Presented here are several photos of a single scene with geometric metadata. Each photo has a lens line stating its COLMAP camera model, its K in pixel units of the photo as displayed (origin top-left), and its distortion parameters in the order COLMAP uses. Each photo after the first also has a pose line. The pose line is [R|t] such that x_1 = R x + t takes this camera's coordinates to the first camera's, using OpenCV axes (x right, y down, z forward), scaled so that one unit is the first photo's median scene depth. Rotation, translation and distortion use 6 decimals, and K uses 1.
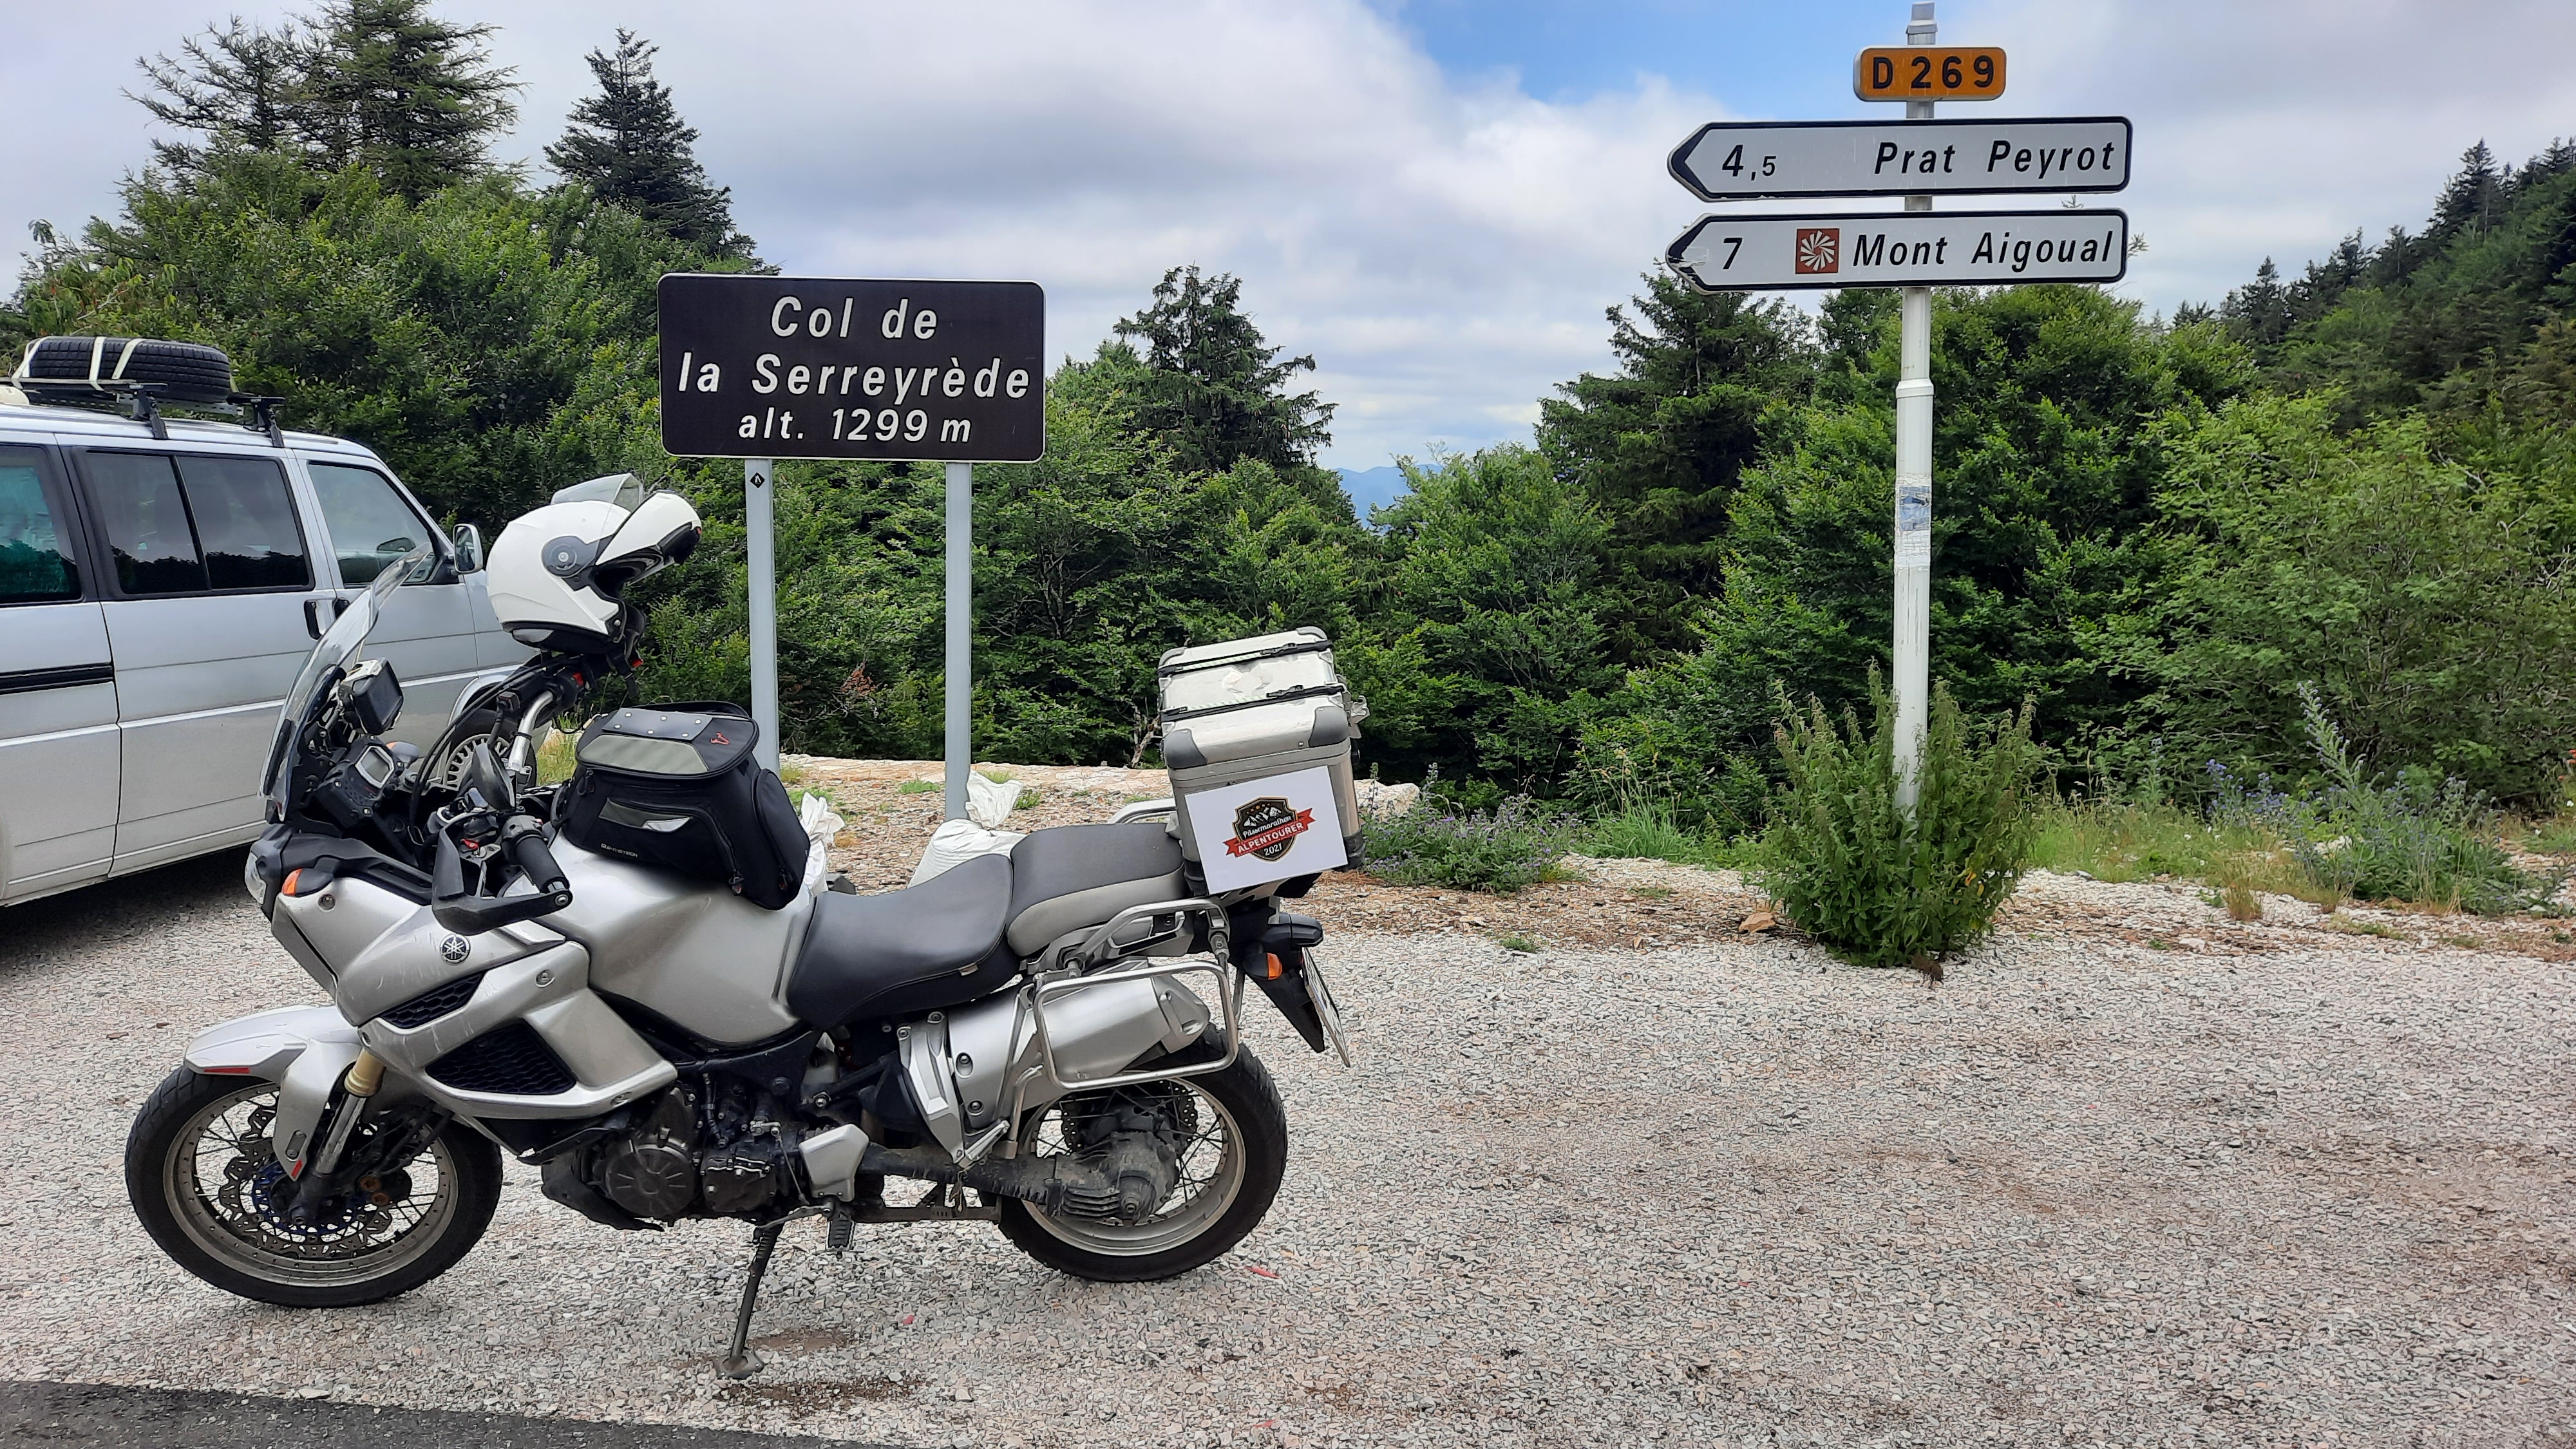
lens RADIAL K [[1939.8, 0, 1288.0], [0, 1939.8, 724.5], [0, 0, 1]] dist [0.037050, 0.002939]
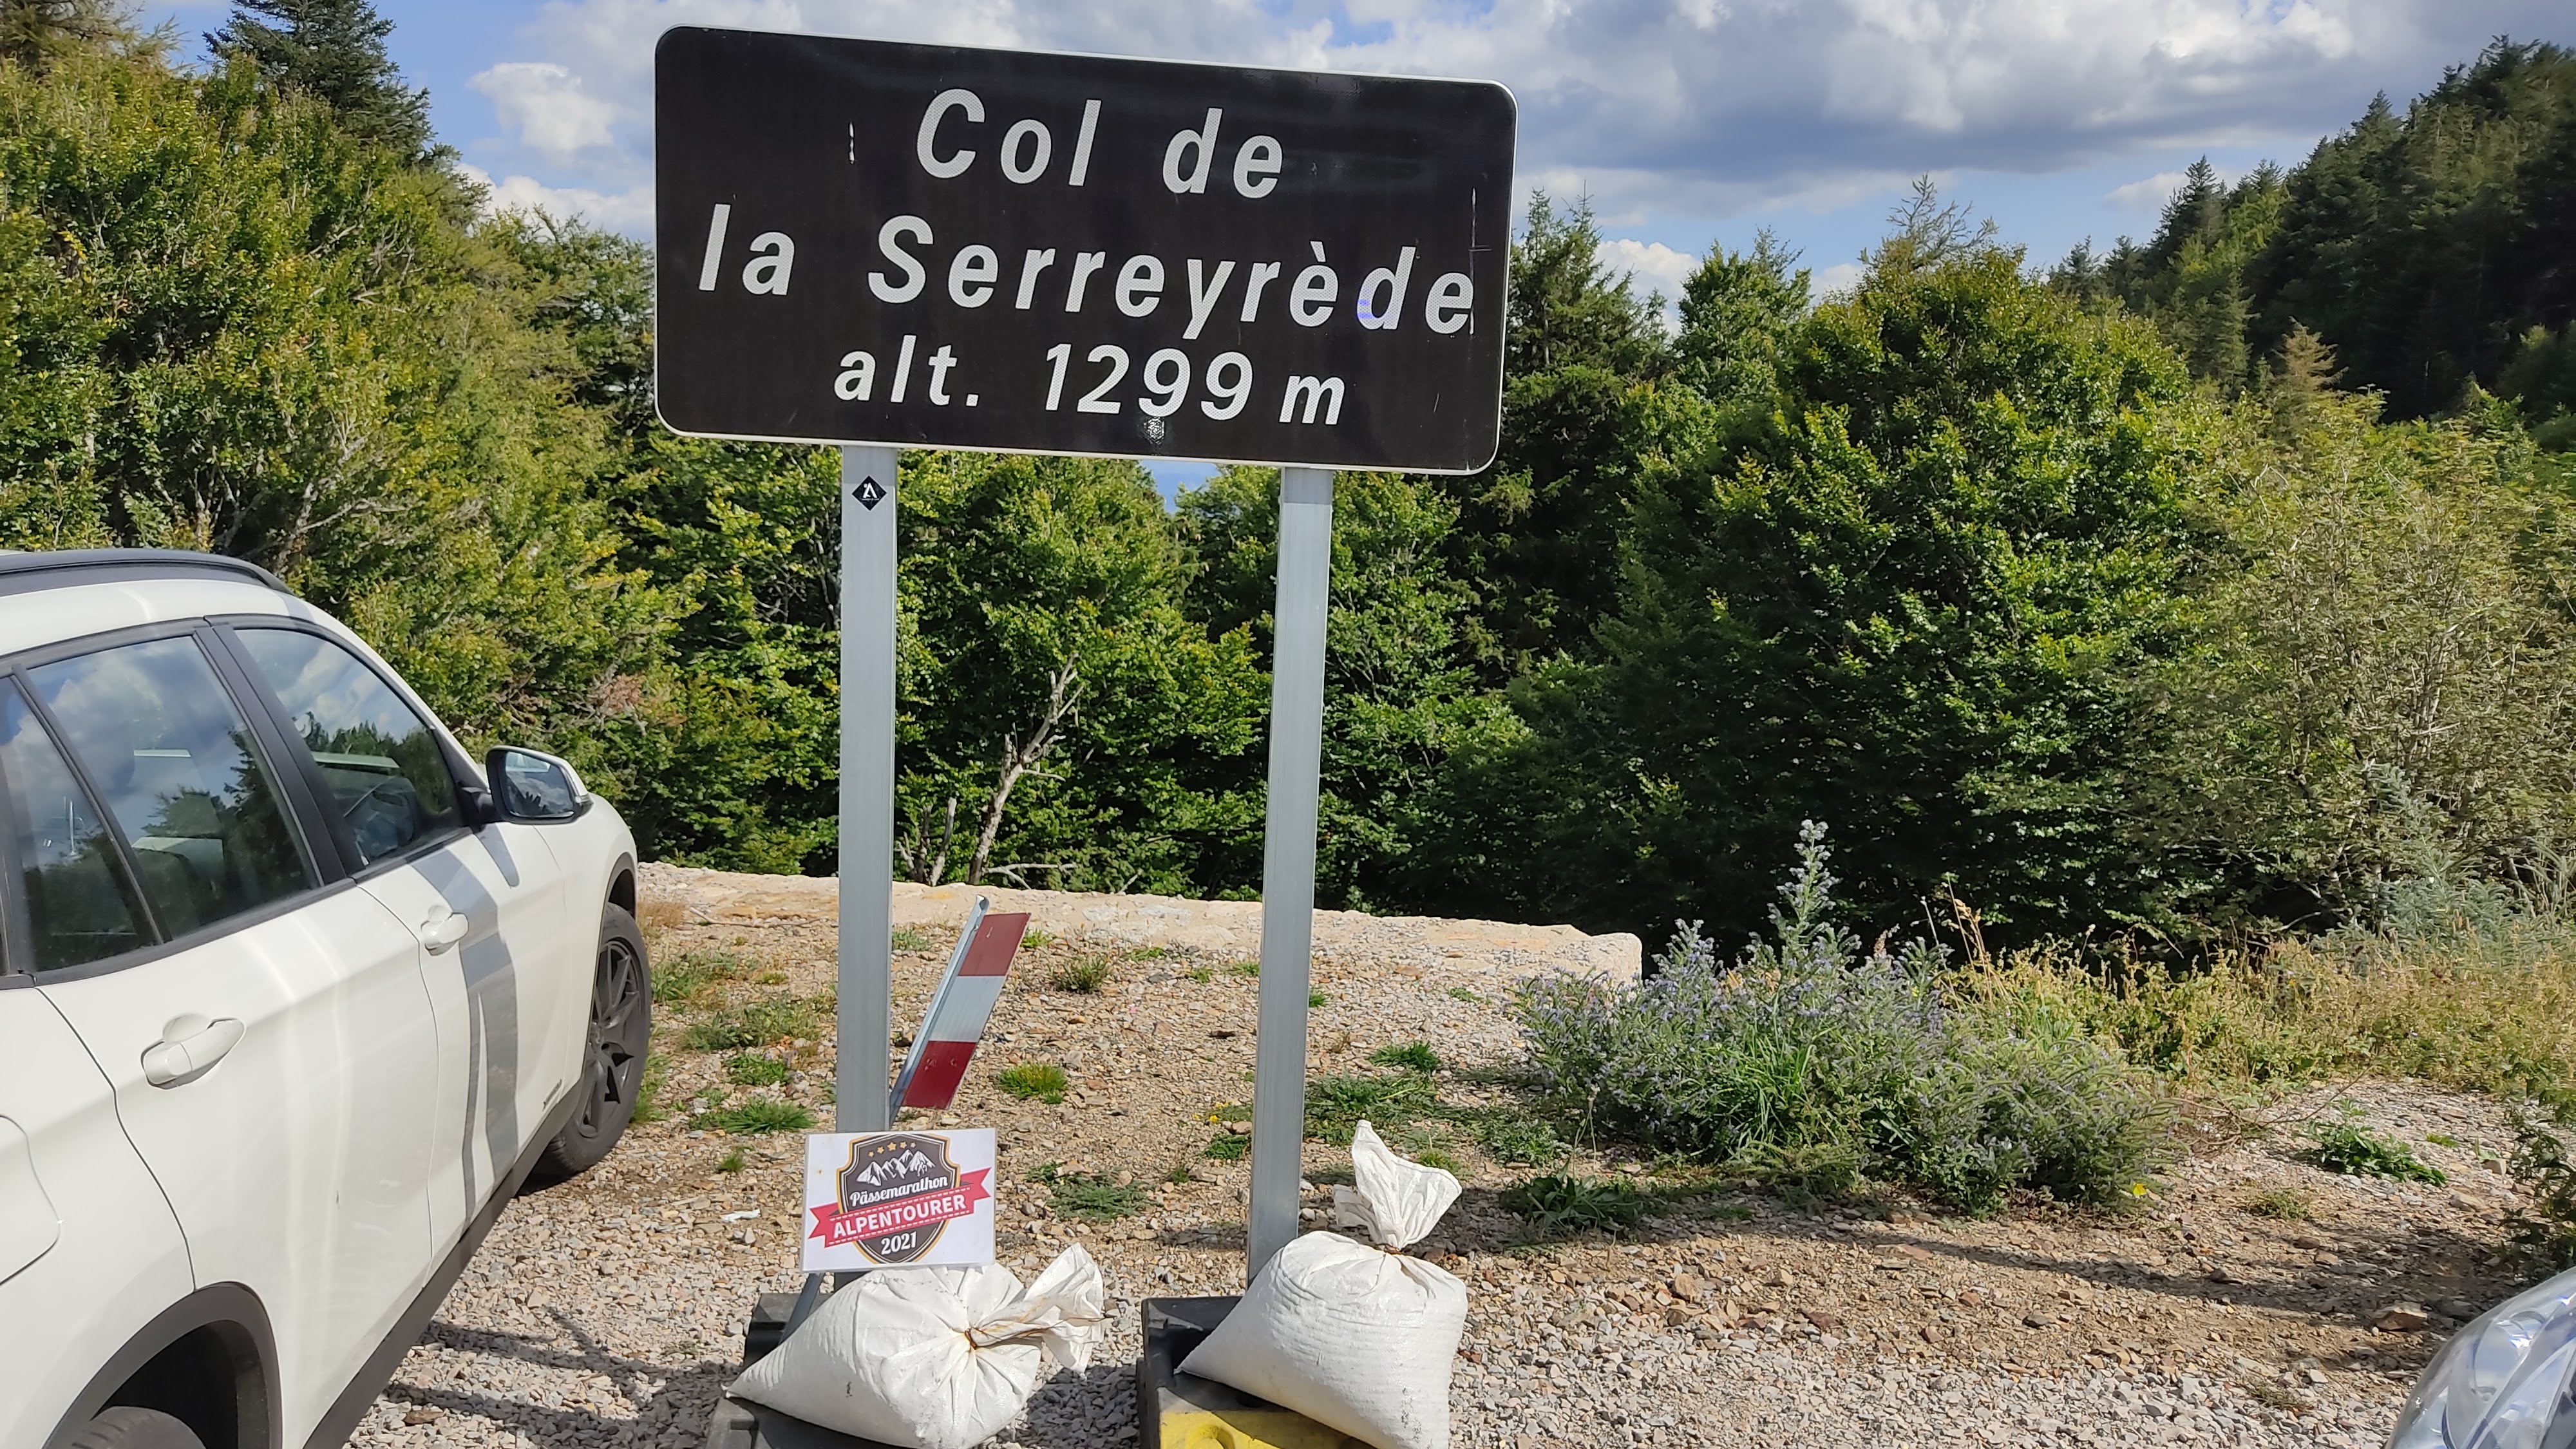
lens RADIAL K [[1953.6, 0, 1288.0], [0, 1953.6, 724.5], [0, 0, 1]] dist [0.067244, -0.110239]
pose [[0.989146, 0.009186, 0.146646, -0.115582], [-0.011122, 0.999861, 0.012381, -0.037223], [-0.146512, -0.013878, 0.989112, 0.252108]]
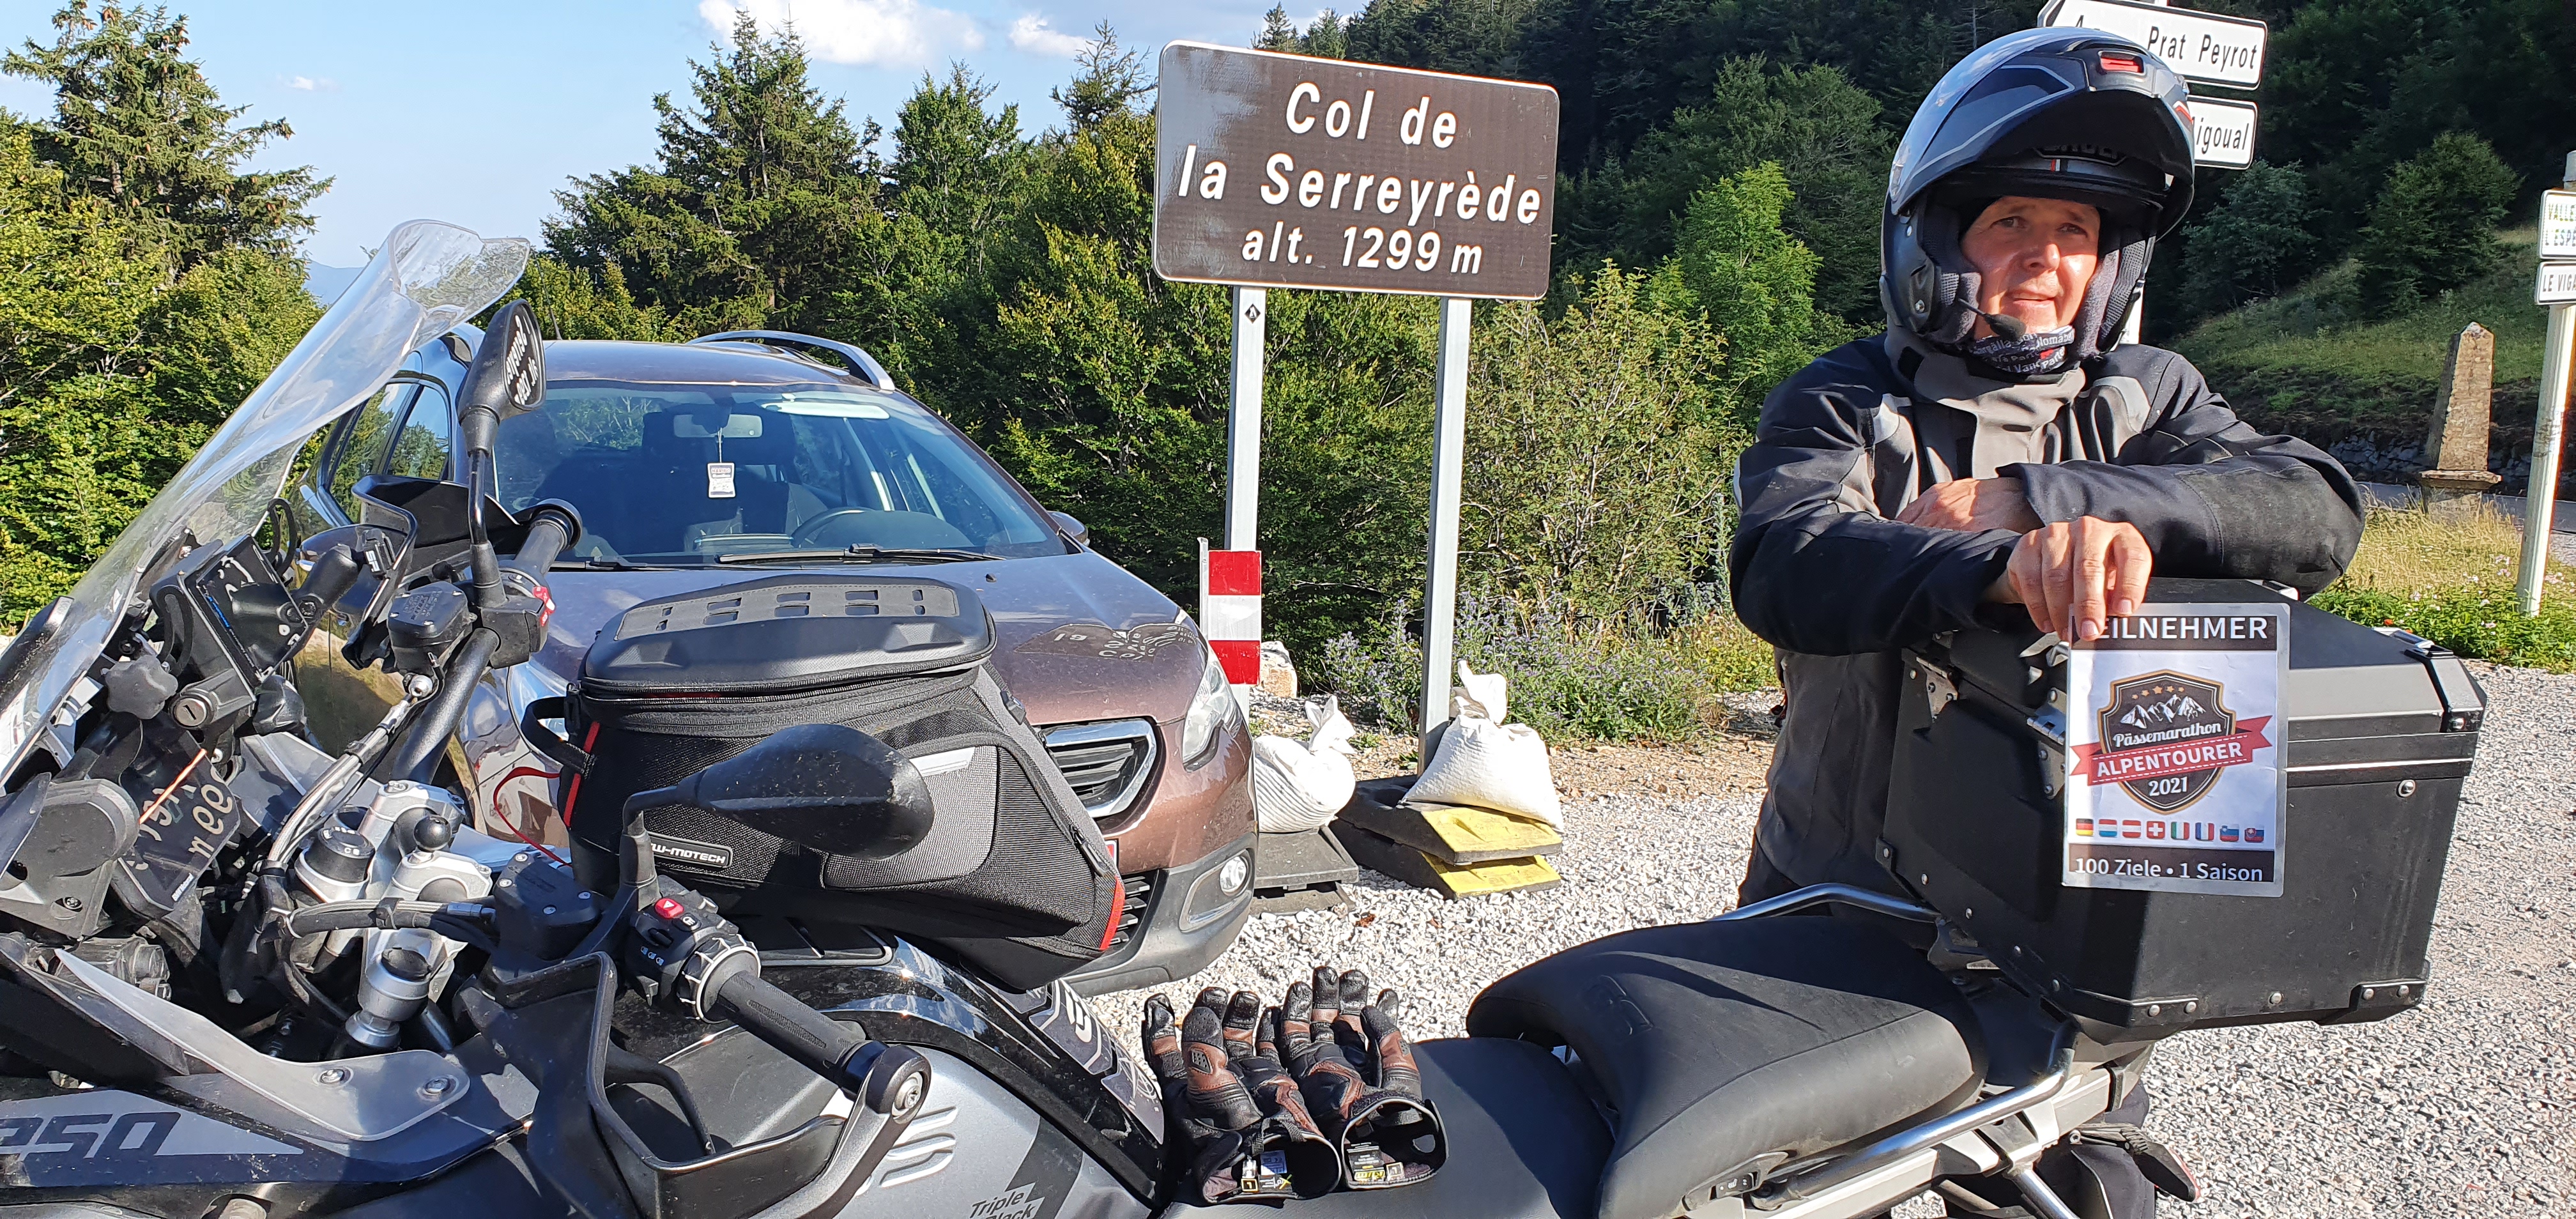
lens RADIAL K [[2041.2, 0, 1231.8], [0, 2041.2, 658.0], [0, 0, 1]] dist [0.034429, -0.004443]
pose [[0.842926, -0.067664, 0.533759, -0.350607], [0.038720, 0.997117, 0.065256, -0.019017], [-0.536635, -0.034339, 0.843115, 0.141235]]
